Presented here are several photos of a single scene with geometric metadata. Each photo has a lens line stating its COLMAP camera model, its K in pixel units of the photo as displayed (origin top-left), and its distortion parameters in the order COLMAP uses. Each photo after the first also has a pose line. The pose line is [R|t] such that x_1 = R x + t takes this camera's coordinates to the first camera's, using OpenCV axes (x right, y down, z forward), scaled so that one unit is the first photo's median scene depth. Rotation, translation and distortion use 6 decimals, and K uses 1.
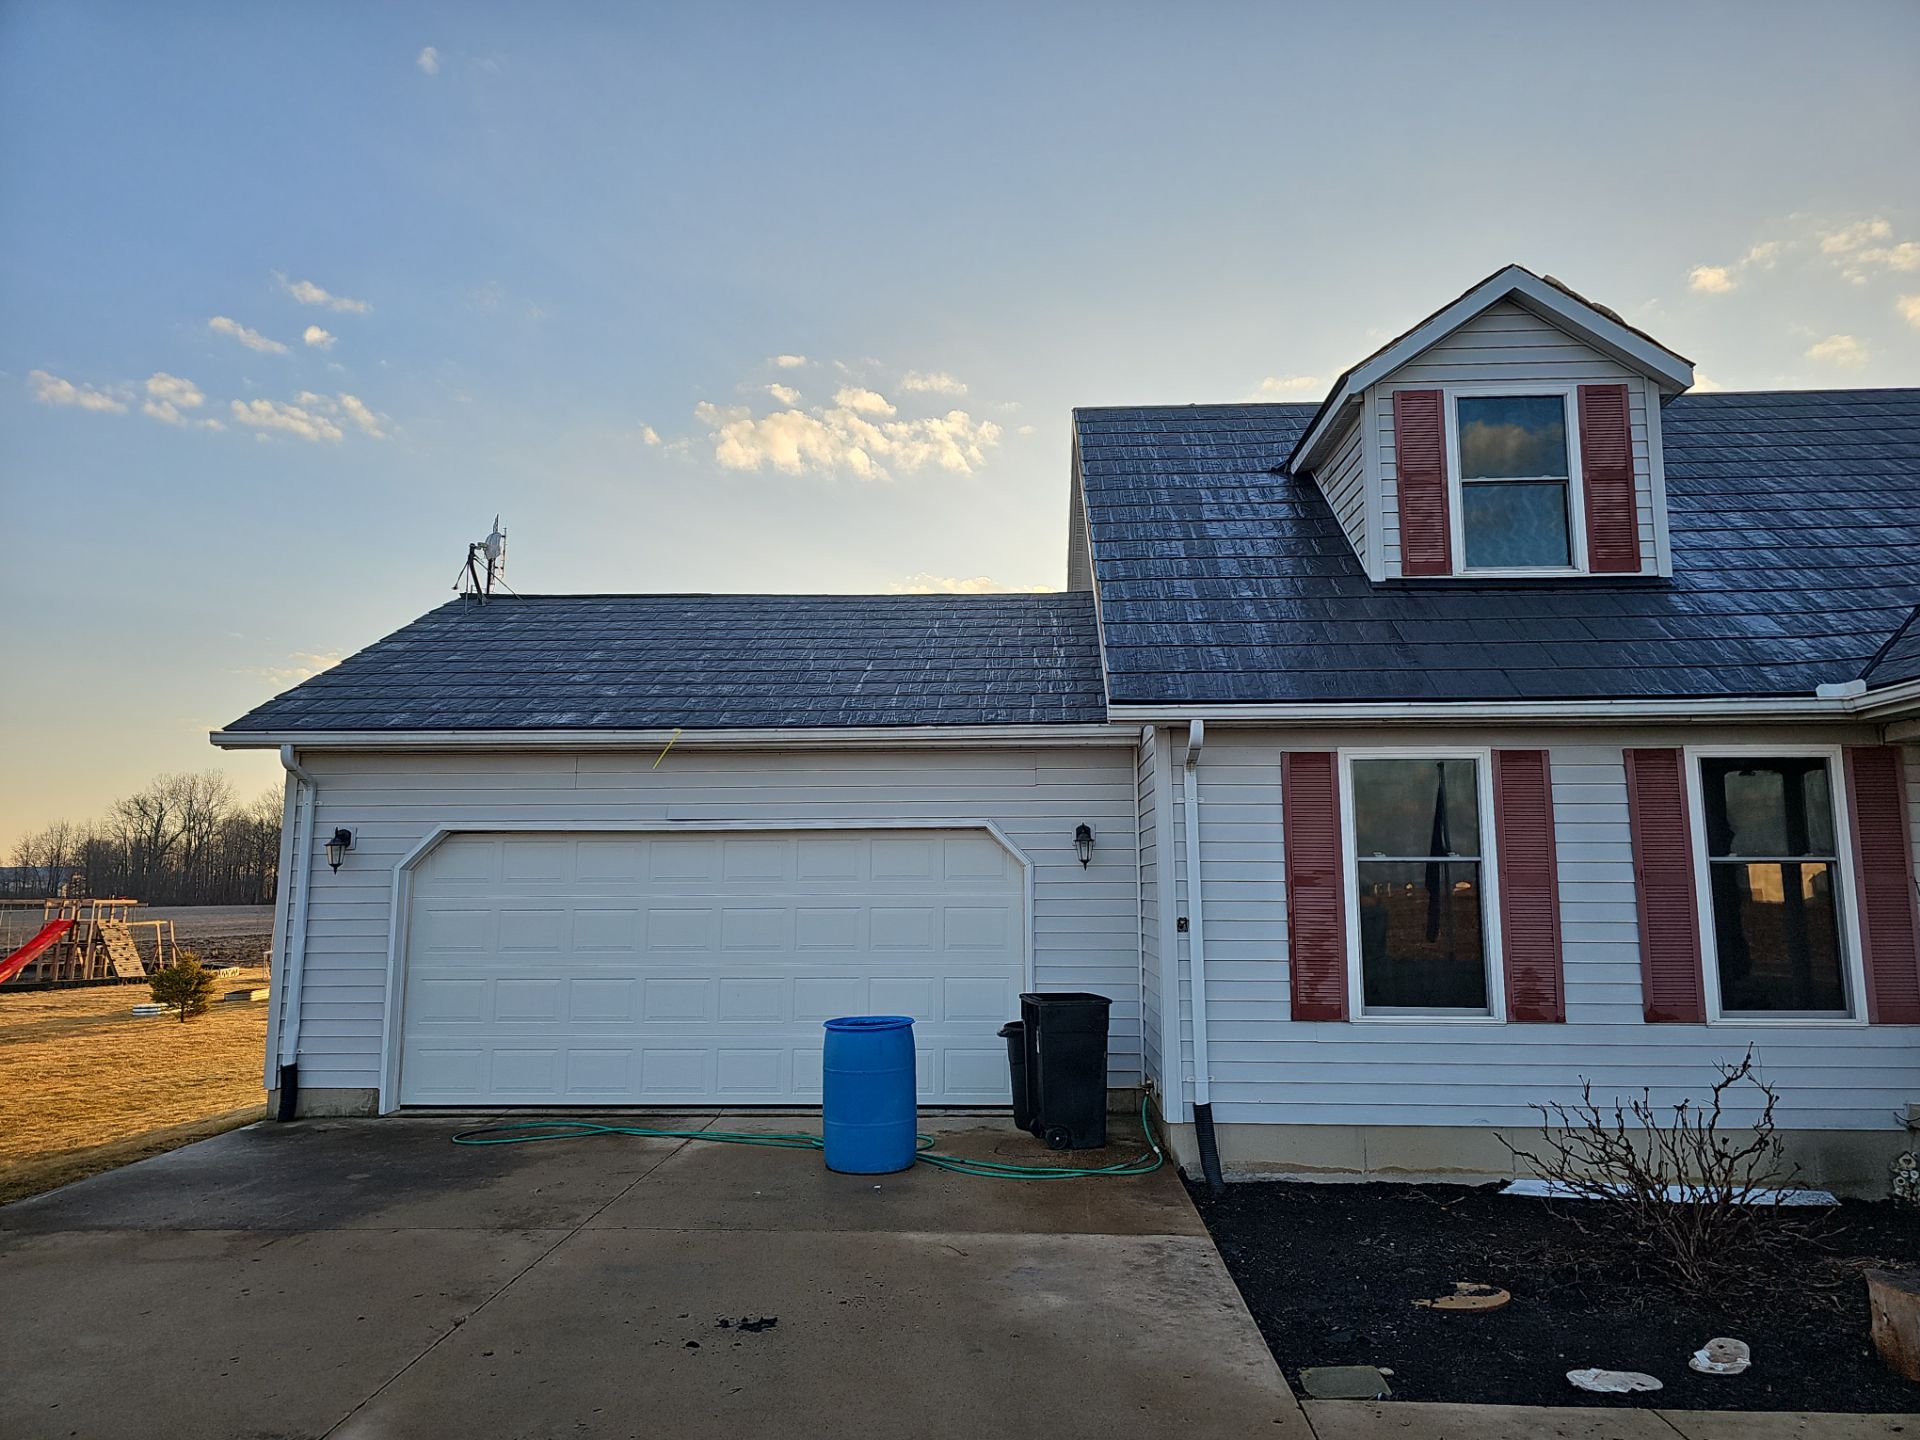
lens RADIAL K [[1243.3, 0, 937.7], [0, 1243.3, 718.8], [0, 0, 1]] dist [0.065381, -0.080417]
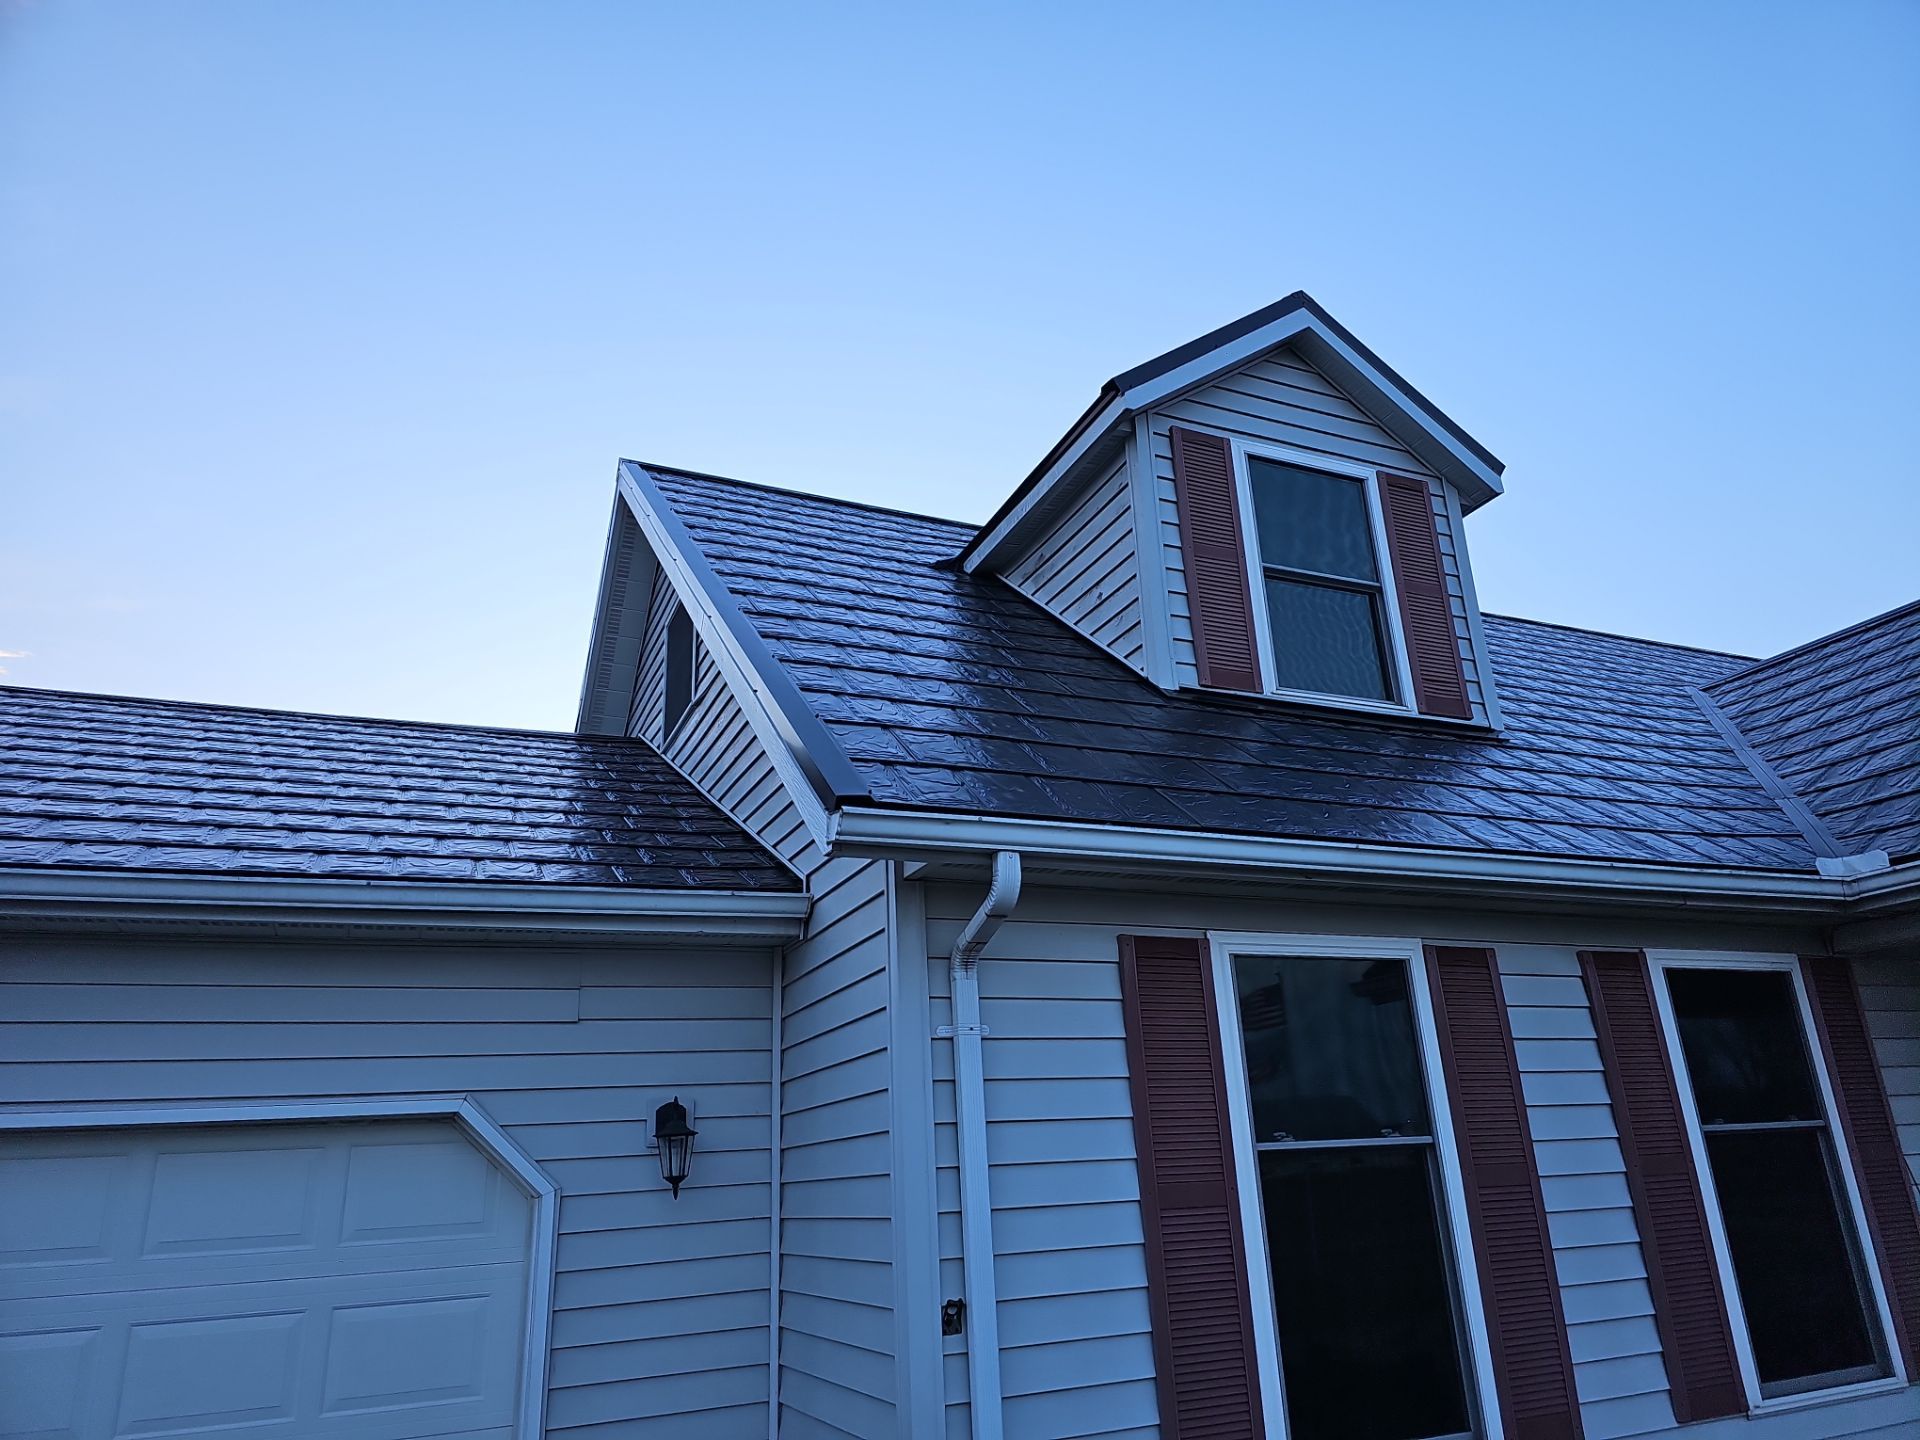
lens RADIAL K [[1270.1, 0, 986.6], [0, 1270.1, 742.8], [0, 0, 1]] dist [0.080599, -0.079321]
pose [[0.883536, 0.106685, 0.456051, -0.023188], [-0.010228, 0.977875, -0.208941, 0.053690], [-0.468251, 0.179943, 0.865079, 0.500559]]
